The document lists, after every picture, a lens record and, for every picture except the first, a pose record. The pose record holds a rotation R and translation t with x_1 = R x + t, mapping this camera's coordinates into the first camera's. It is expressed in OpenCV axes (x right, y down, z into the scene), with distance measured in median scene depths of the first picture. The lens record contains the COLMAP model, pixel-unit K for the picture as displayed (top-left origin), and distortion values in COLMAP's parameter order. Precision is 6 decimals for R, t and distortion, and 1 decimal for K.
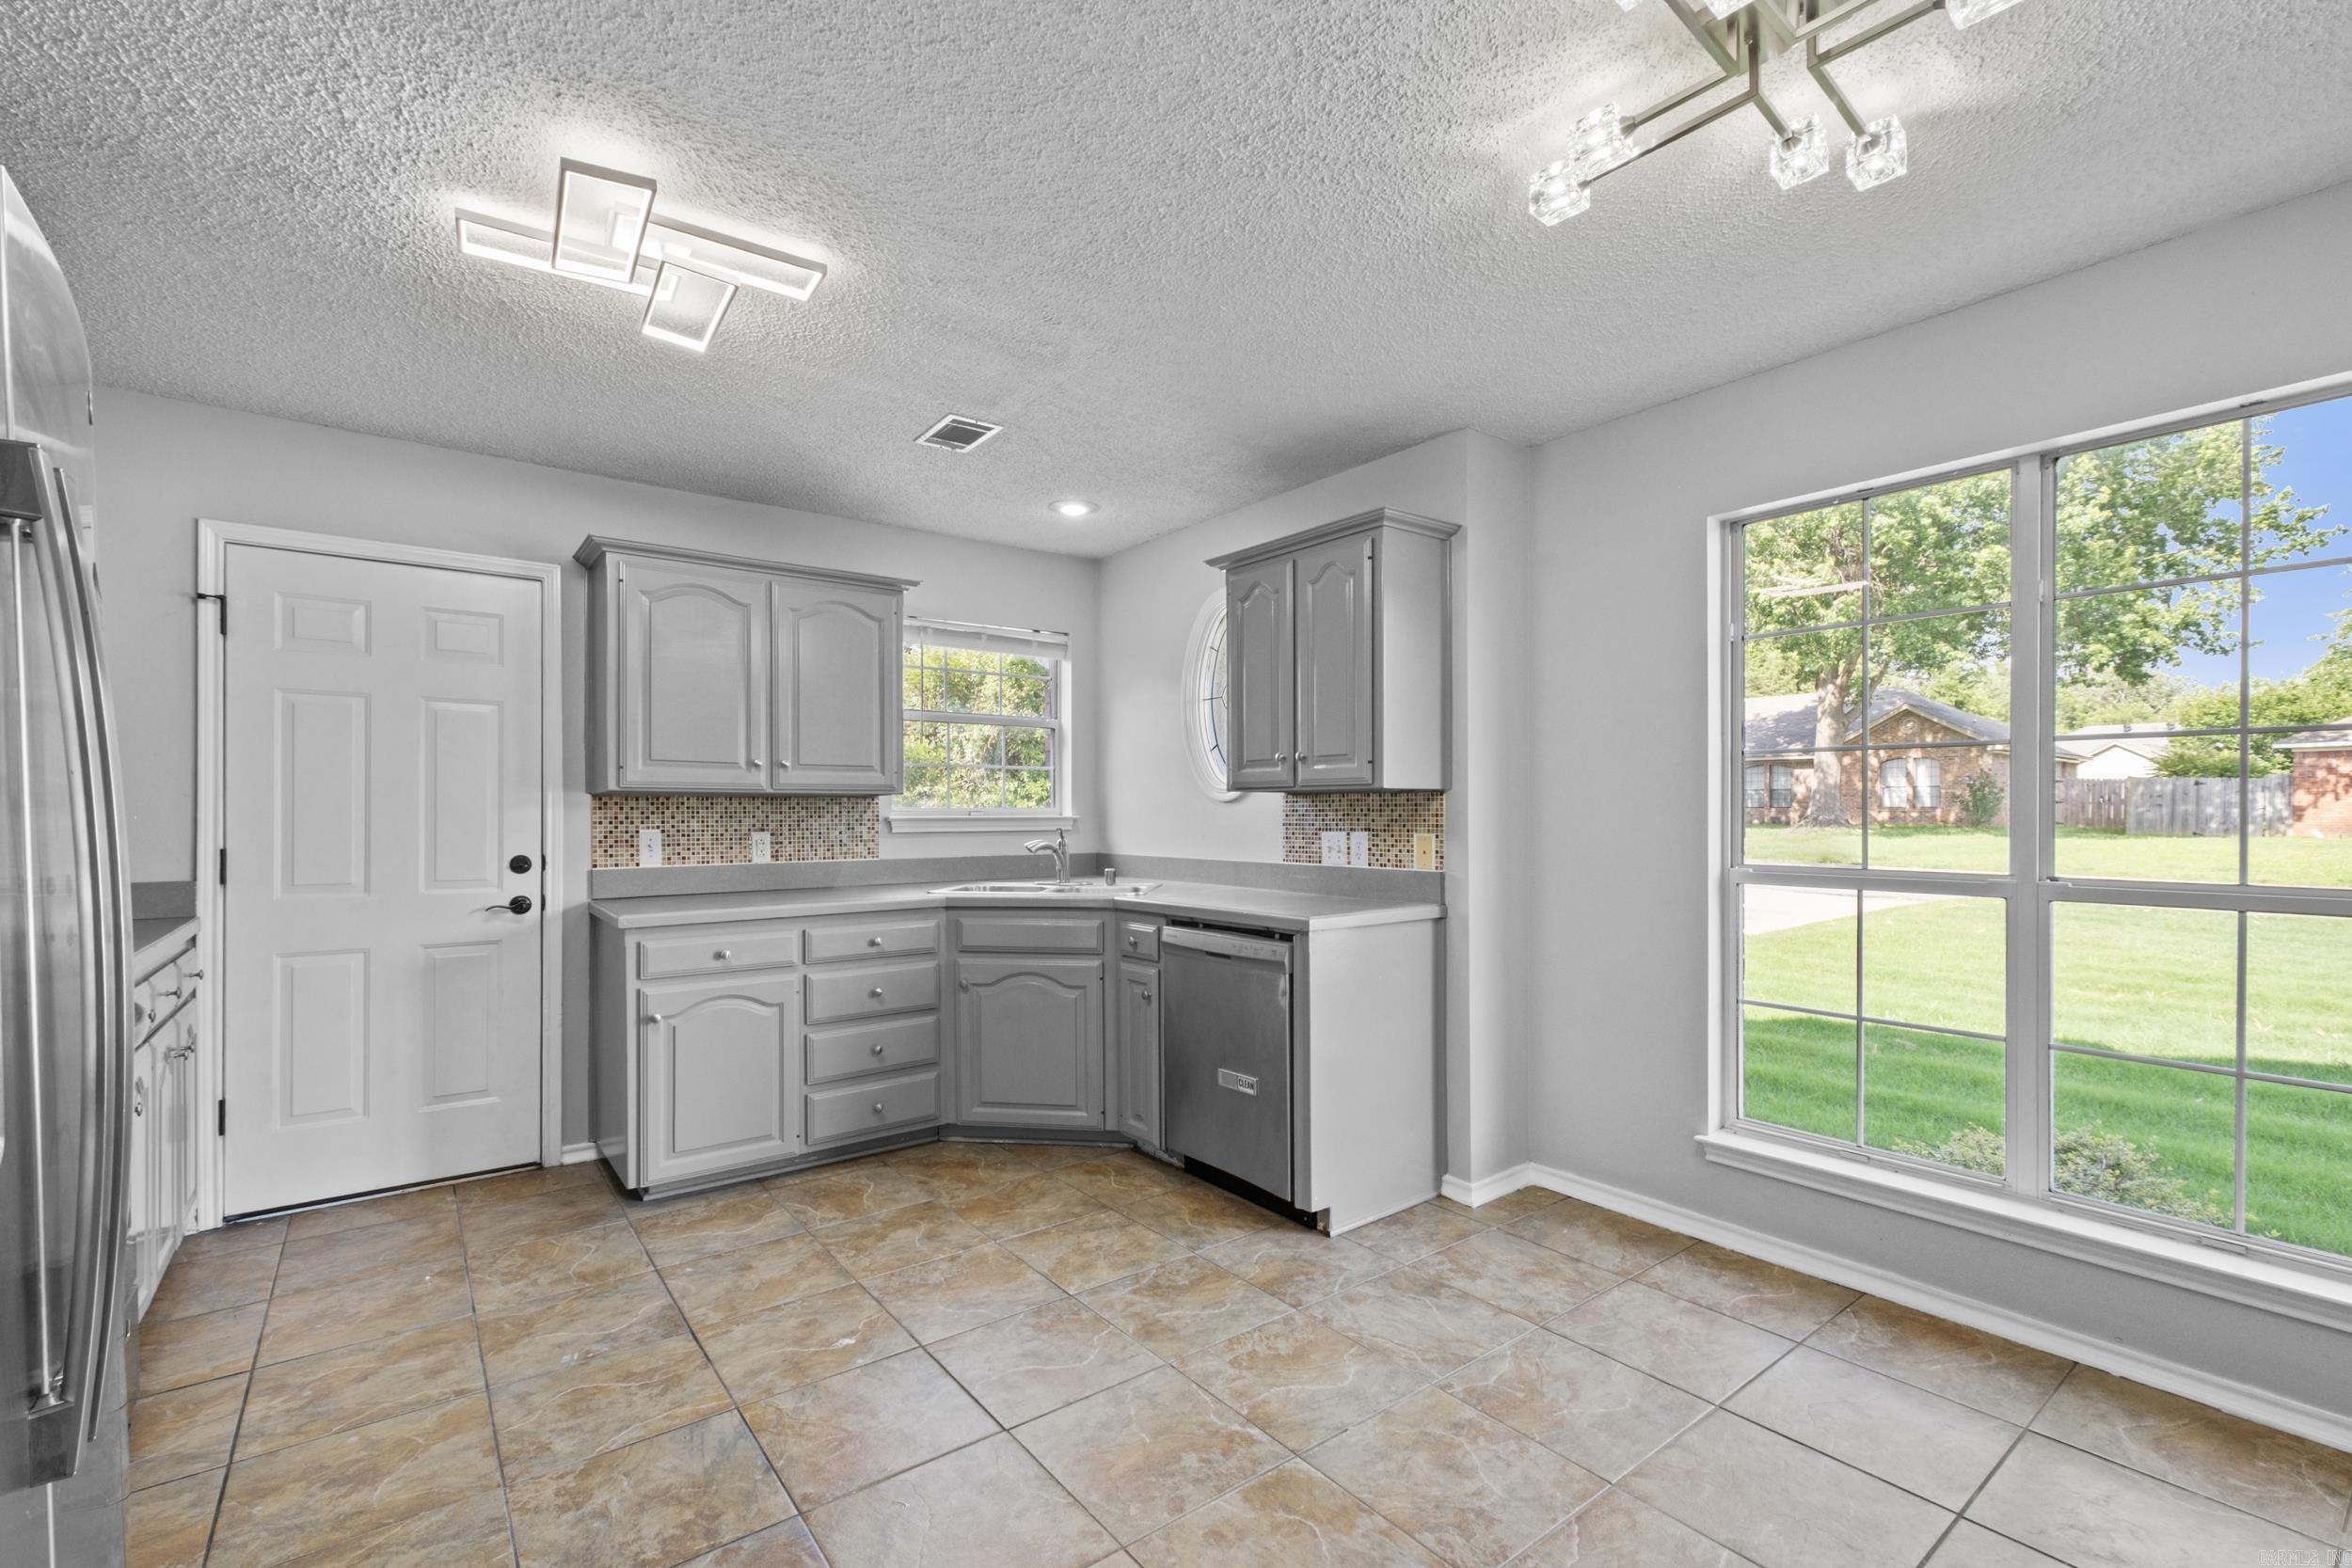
lens RADIAL K [[1008.7, 0, 1156.4], [0, 1008.7, 816.6], [0, 0, 1]] dist [0.004062, -0.001005]
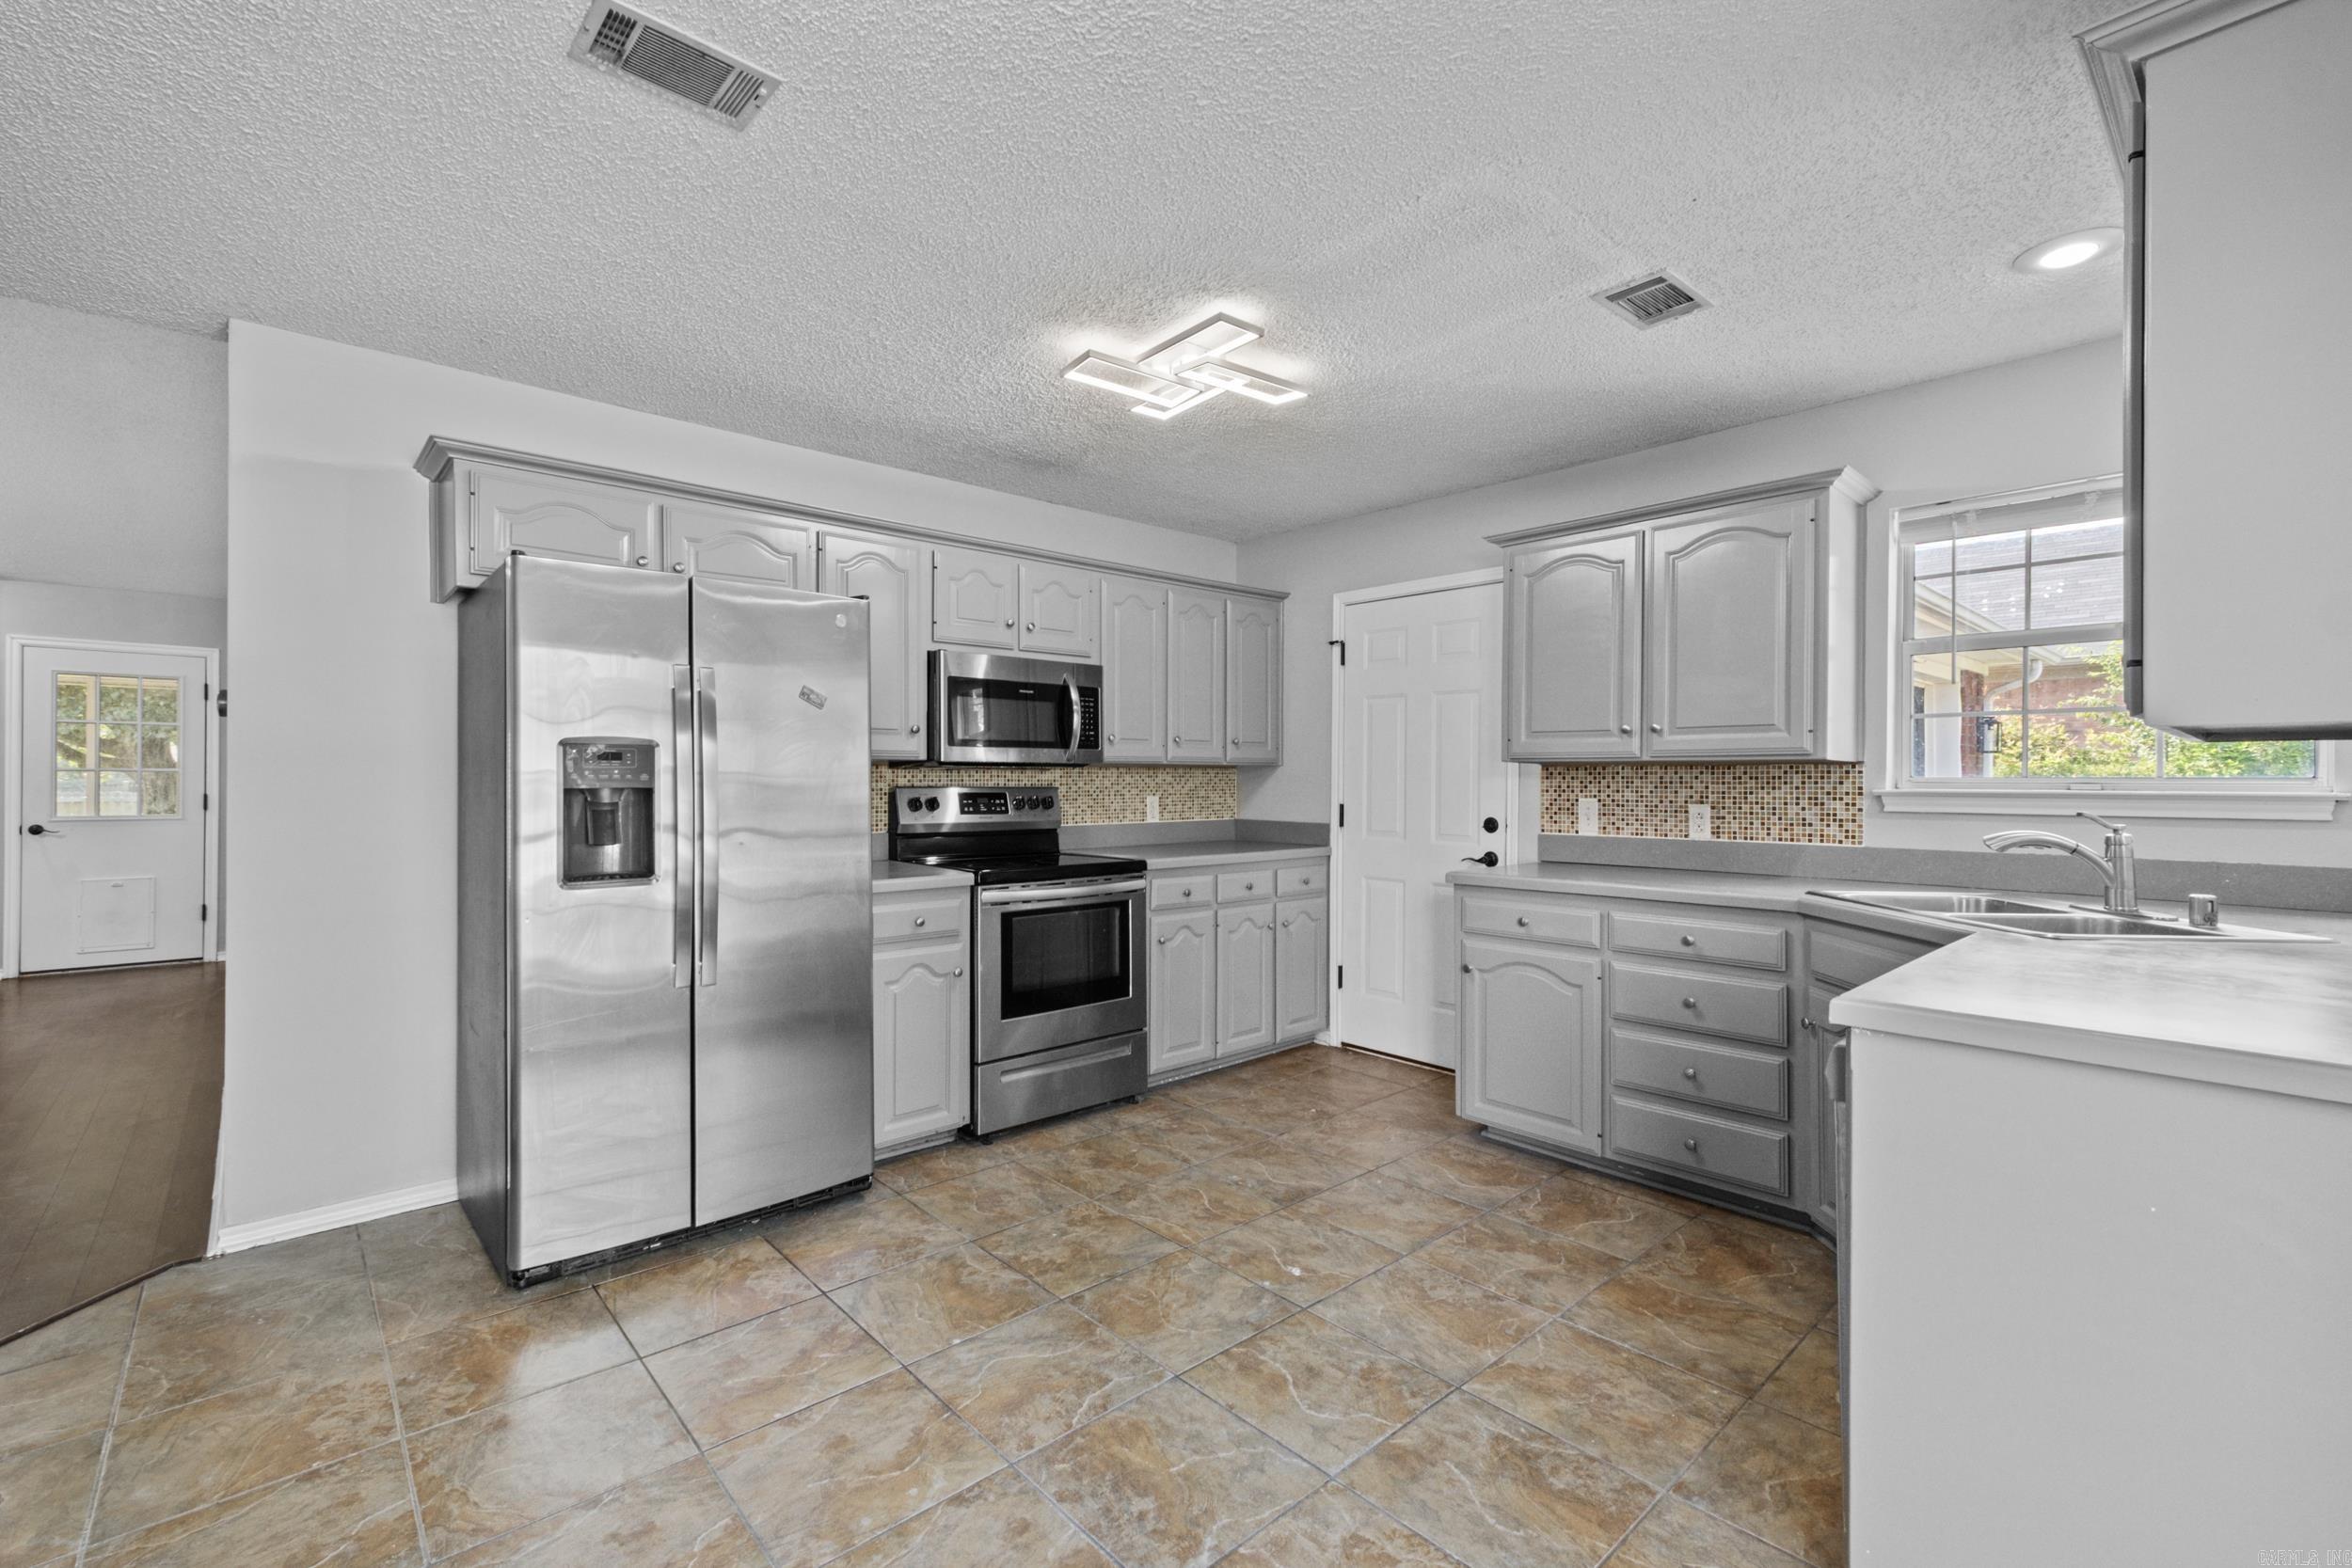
lens RADIAL K [[1008.7, 0, 1173.7], [0, 1008.7, 782.3], [0, 0, 1]] dist [0.004062, -0.001005]
pose [[0.096168, 0.004783, -0.995354, 0.553449], [-0.009420, 0.999948, 0.003895, -0.004124], [0.995321, 0.009001, 0.096208, 0.559838]]
